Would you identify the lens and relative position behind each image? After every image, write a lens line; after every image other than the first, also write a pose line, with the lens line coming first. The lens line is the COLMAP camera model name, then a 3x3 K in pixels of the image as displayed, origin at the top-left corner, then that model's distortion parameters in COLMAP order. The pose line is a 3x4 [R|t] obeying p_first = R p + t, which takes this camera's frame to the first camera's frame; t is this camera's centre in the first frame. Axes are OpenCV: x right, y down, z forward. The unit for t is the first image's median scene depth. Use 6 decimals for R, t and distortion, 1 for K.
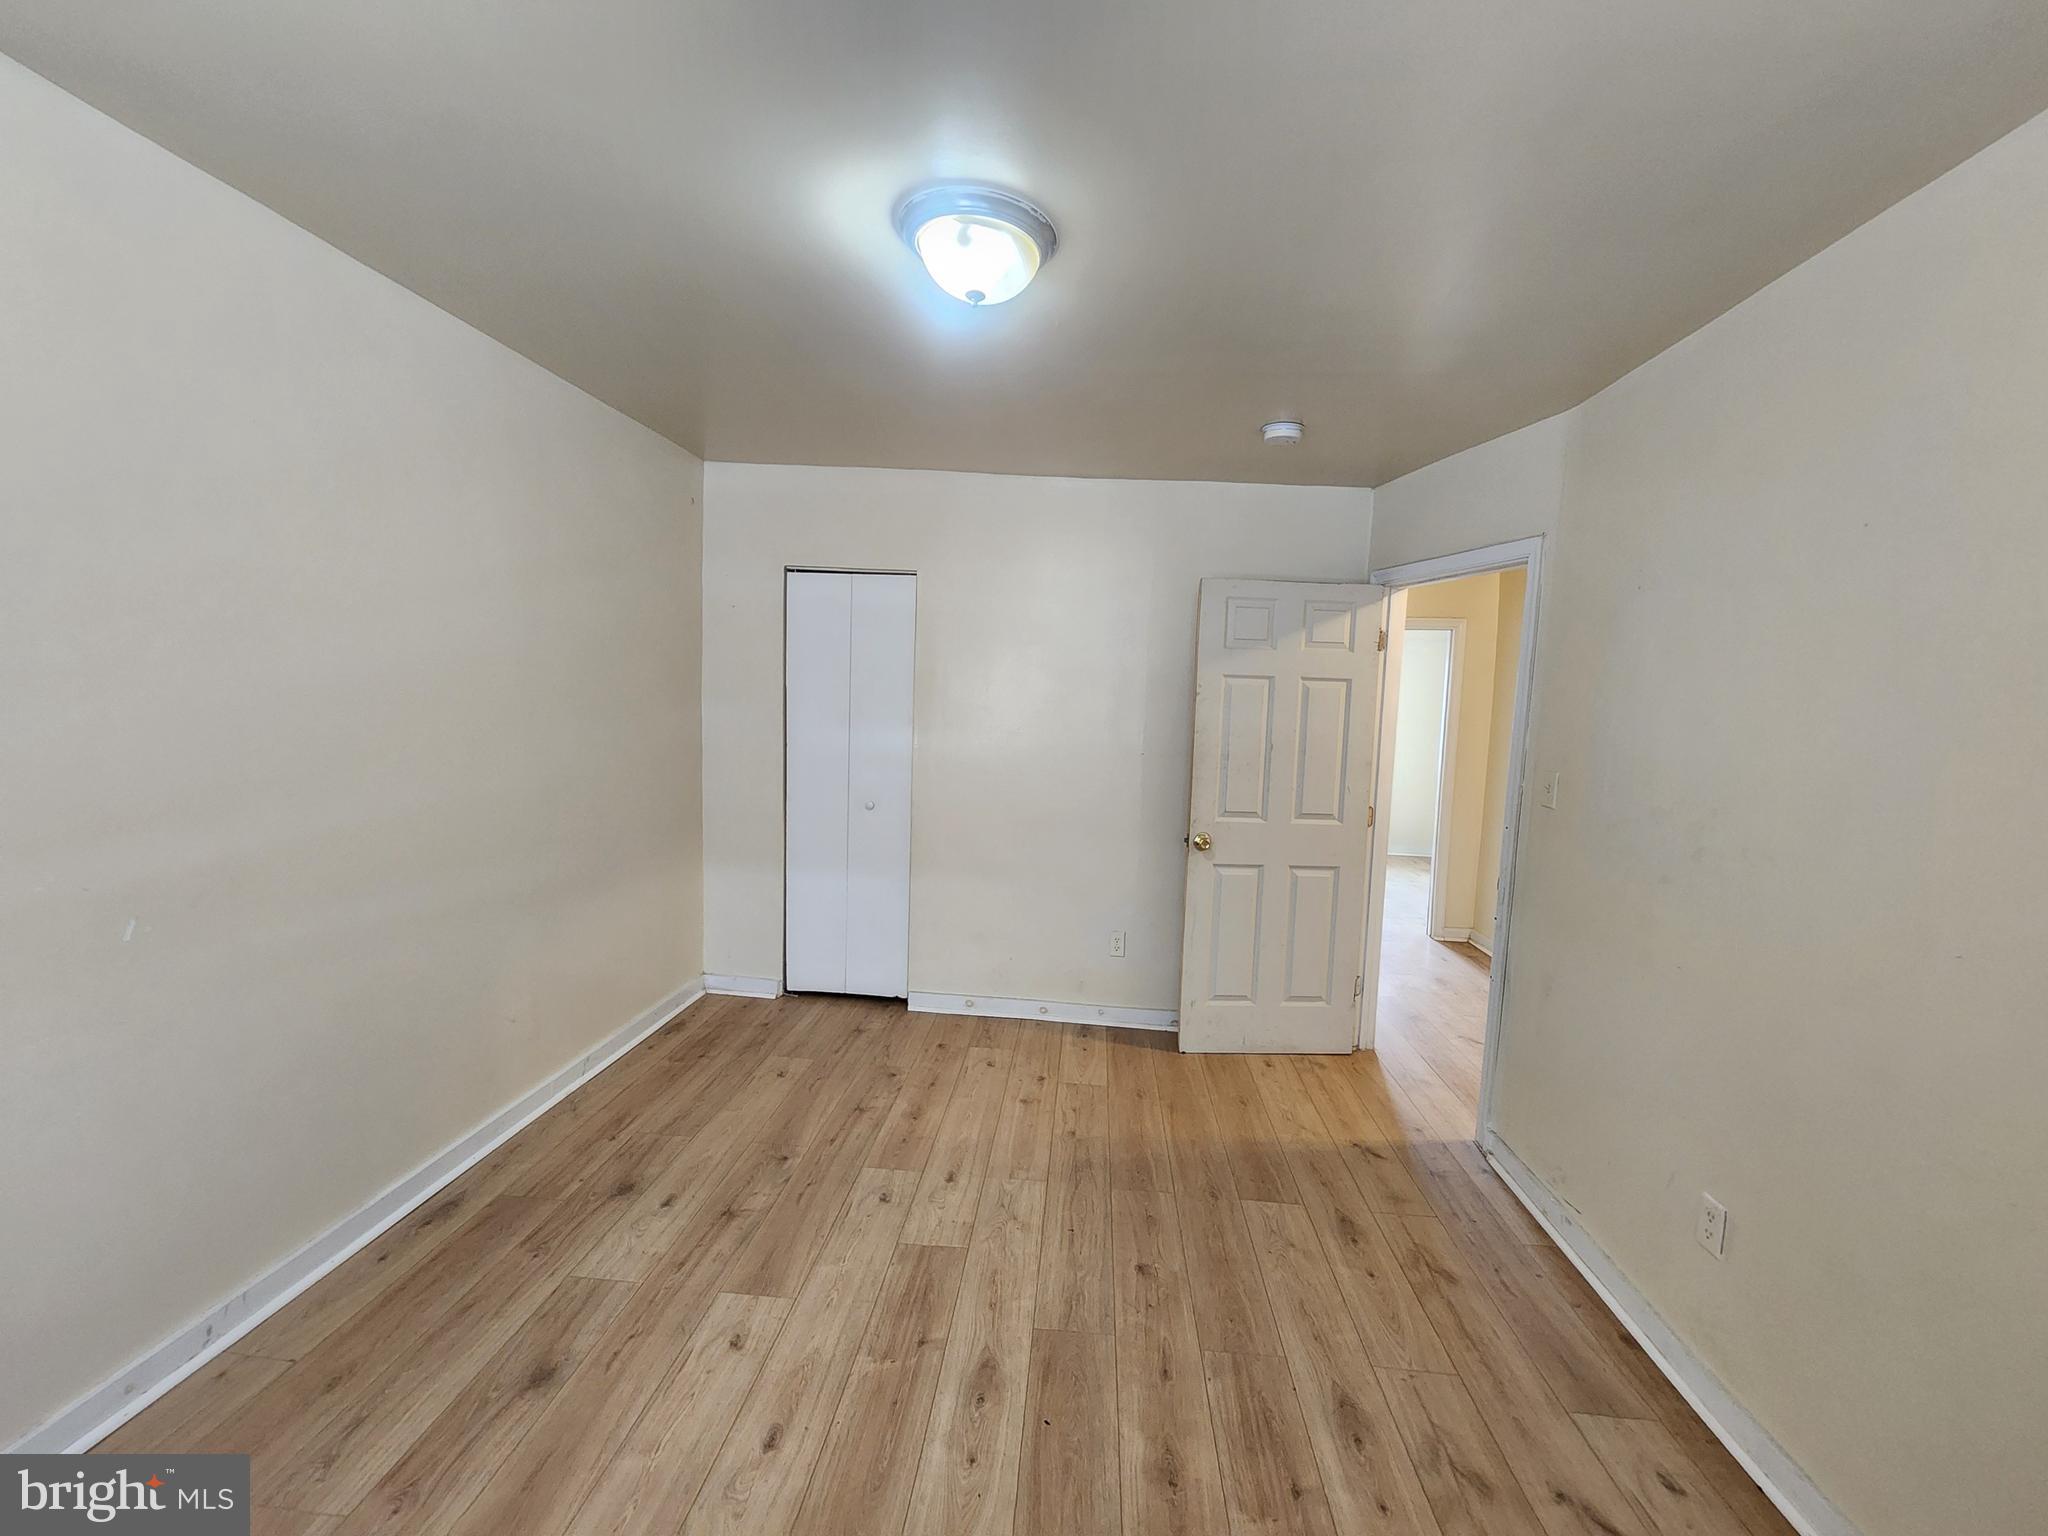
lens RADIAL K [[842.9, 0, 1029.9], [0, 842.9, 767.2], [0, 0, 1]] dist [-0.002336, -0.002893]
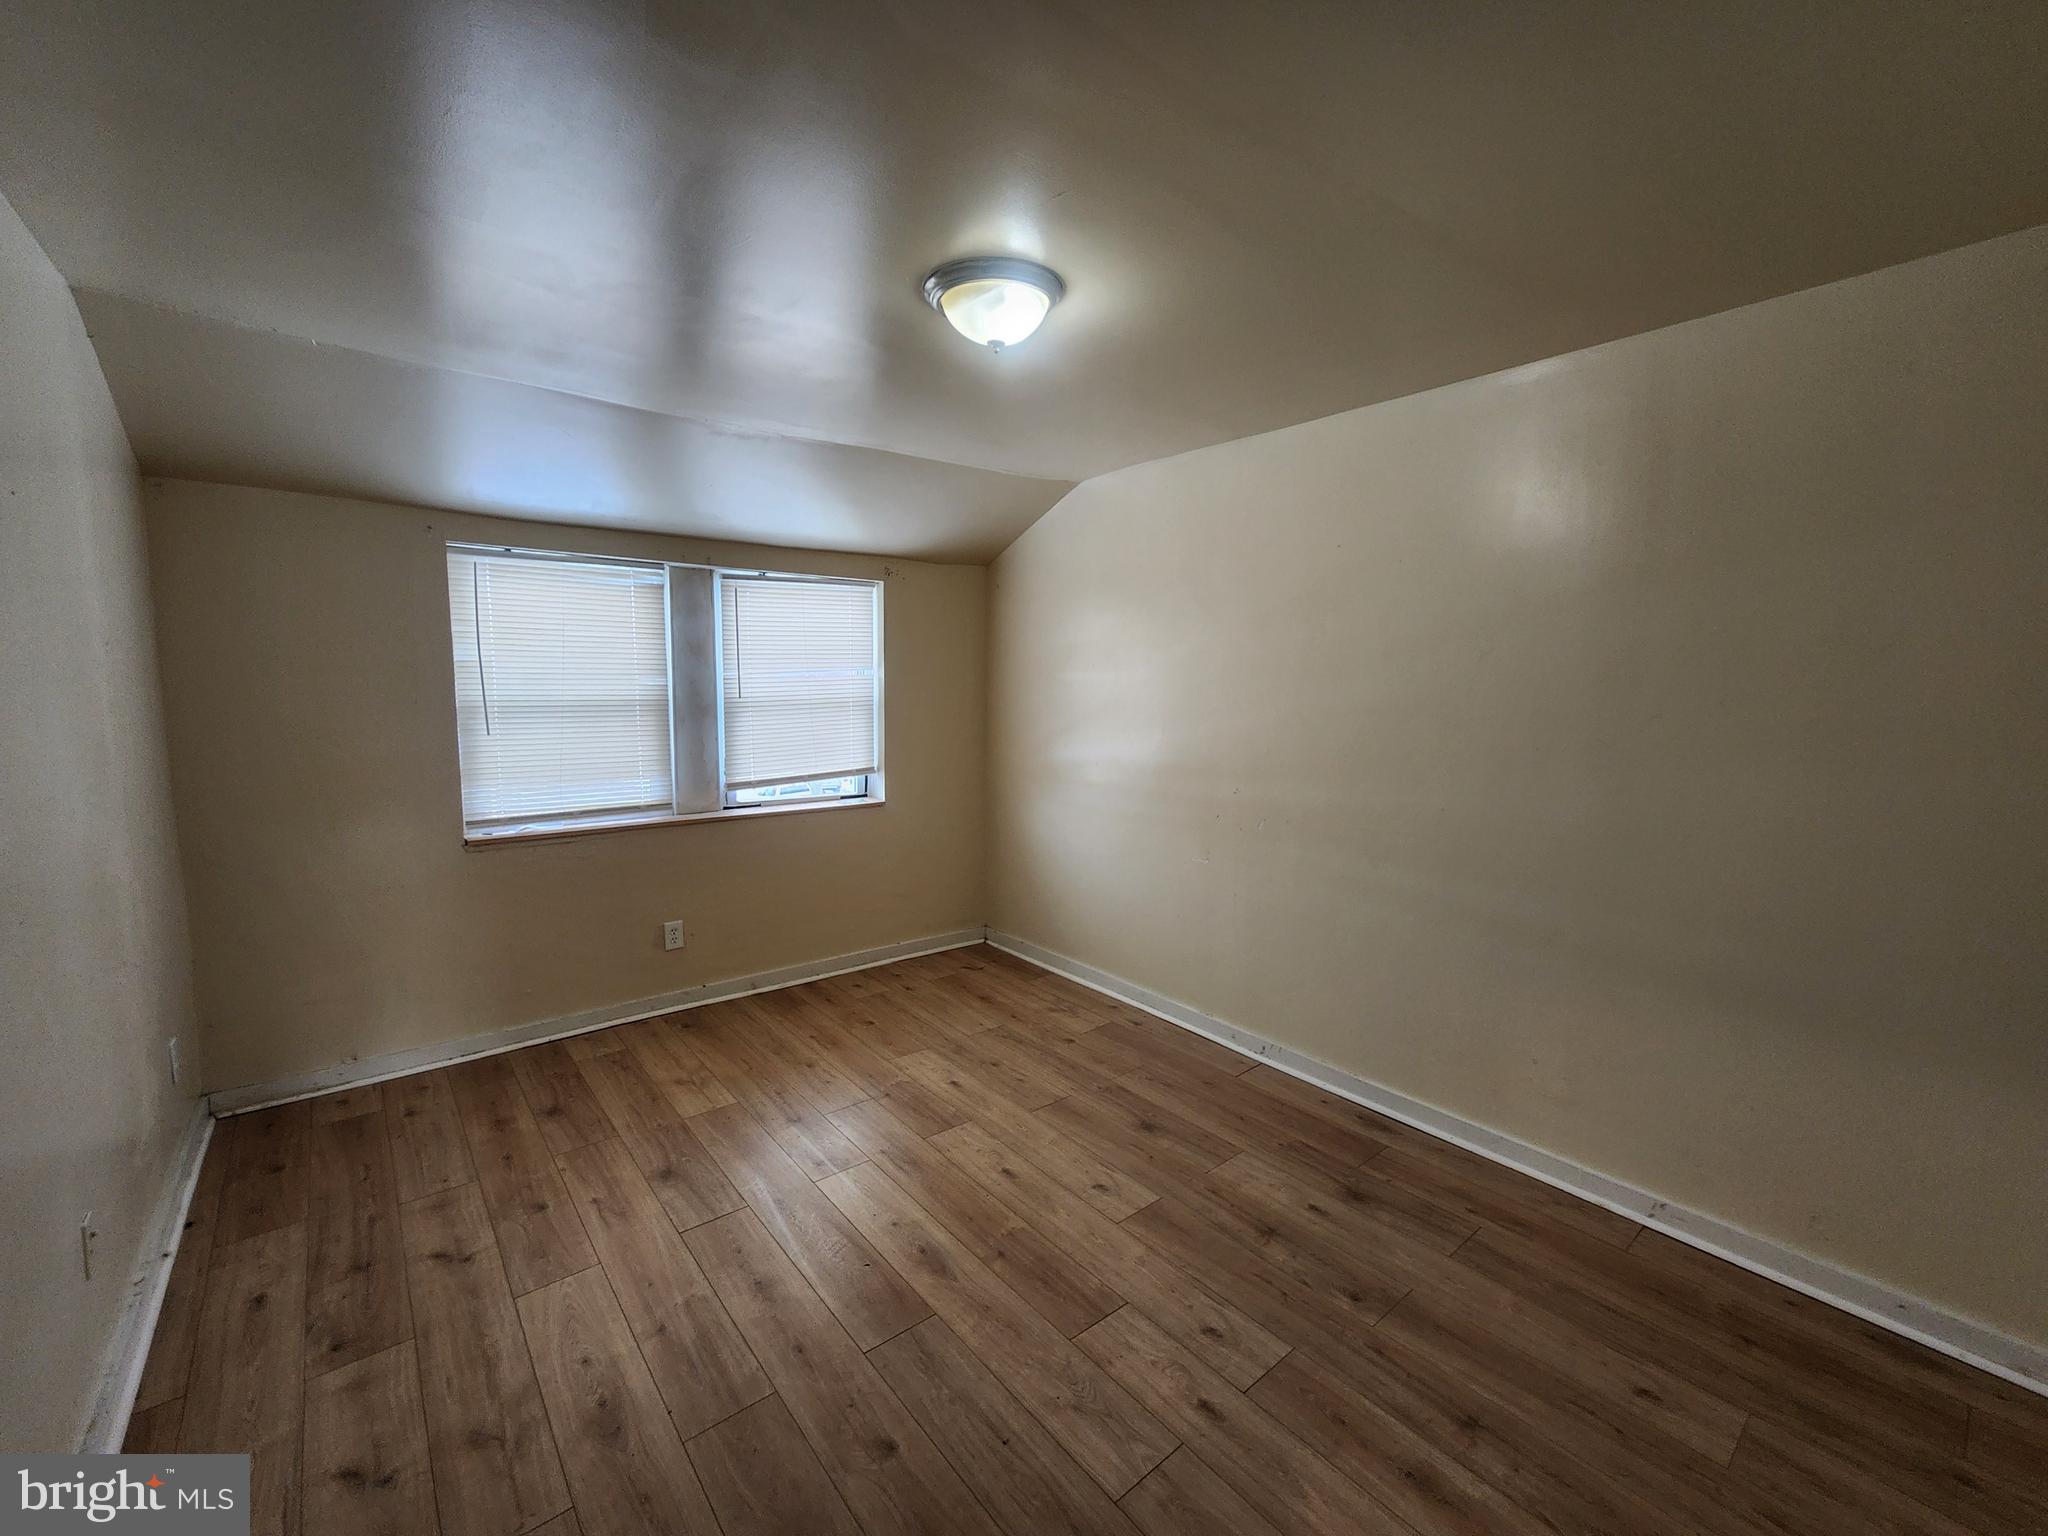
lens RADIAL K [[842.9, 0, 1035.8], [0, 842.9, 773.7], [0, 0, 1]] dist [-0.002336, -0.002893]
pose [[-0.718109, 0.030349, -0.695268, 0.519650], [-0.098904, 0.984457, 0.145126, -0.115912], [0.688866, 0.172981, -0.703946, 1.449288]]
